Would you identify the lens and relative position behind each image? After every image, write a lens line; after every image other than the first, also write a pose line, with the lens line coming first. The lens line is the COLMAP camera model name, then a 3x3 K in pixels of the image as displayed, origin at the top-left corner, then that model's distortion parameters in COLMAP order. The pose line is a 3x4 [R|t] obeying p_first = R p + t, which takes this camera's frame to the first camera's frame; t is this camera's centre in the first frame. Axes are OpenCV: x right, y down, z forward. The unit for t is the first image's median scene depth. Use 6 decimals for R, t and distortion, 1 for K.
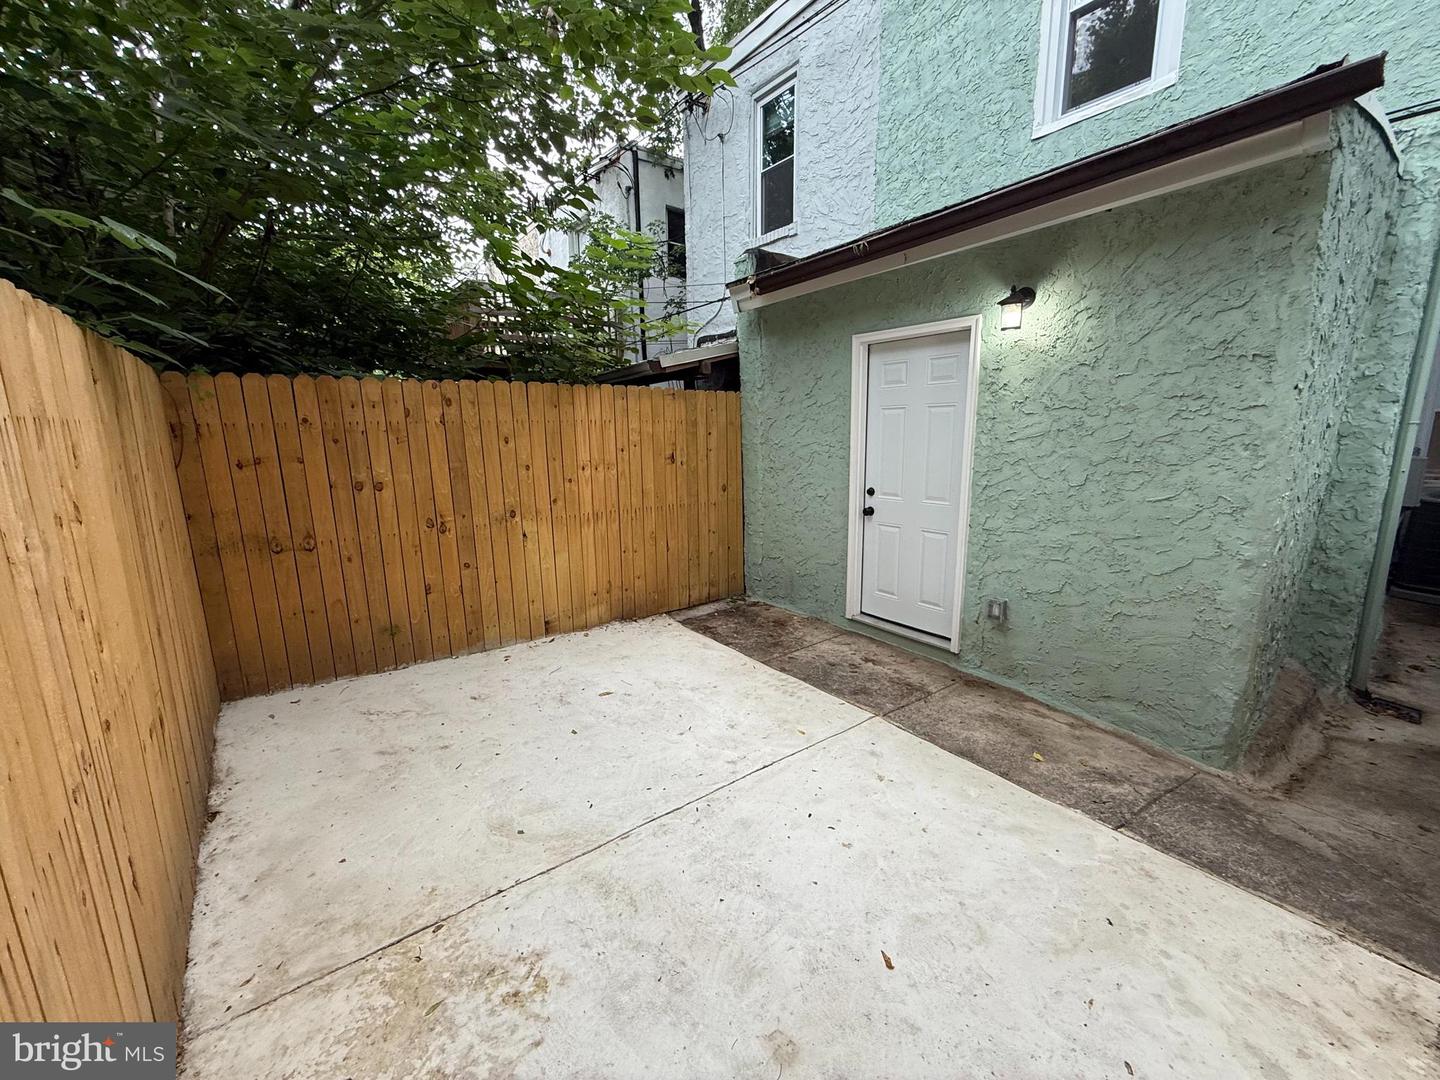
lens RADIAL K [[576.4, 0, 716.6], [0, 576.4, 539.2], [0, 0, 1]] dist [-0.001635, 0.000857]
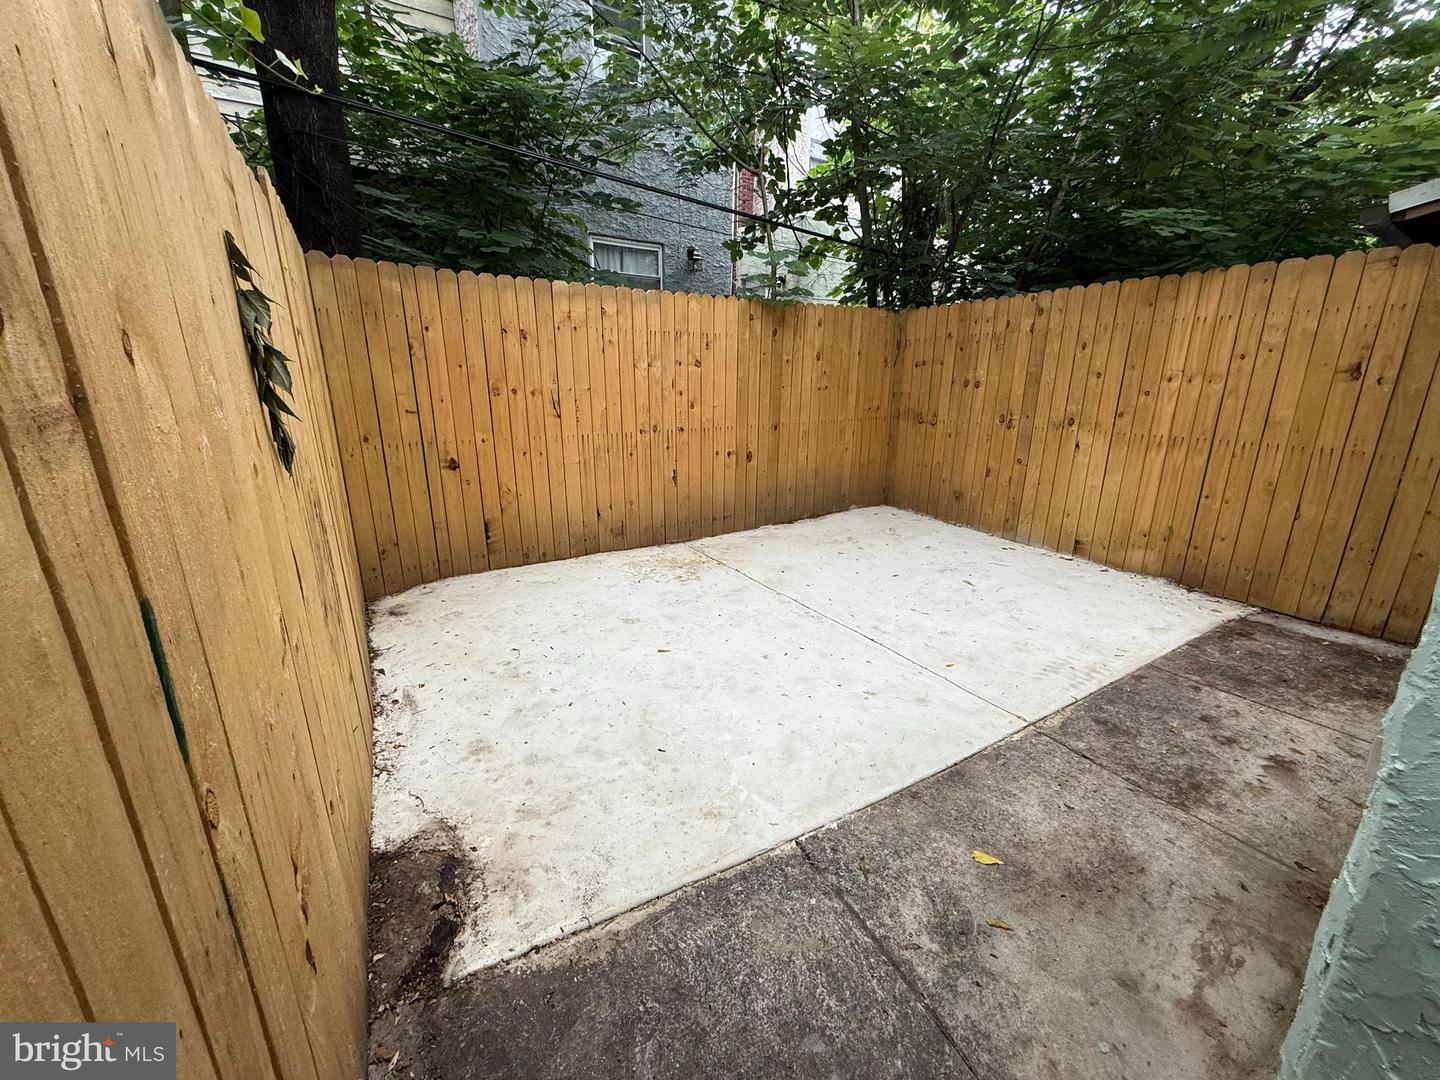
lens RADIAL K [[576.4, 0, 717.0], [0, 576.4, 542.3], [0, 0, 1]] dist [-0.001635, 0.000857]
pose [[-0.099011, 0.285574, -0.953228, 0.741699], [-0.188614, 0.935184, 0.299760, -0.032511], [0.977047, 0.209472, -0.038730, 0.485103]]
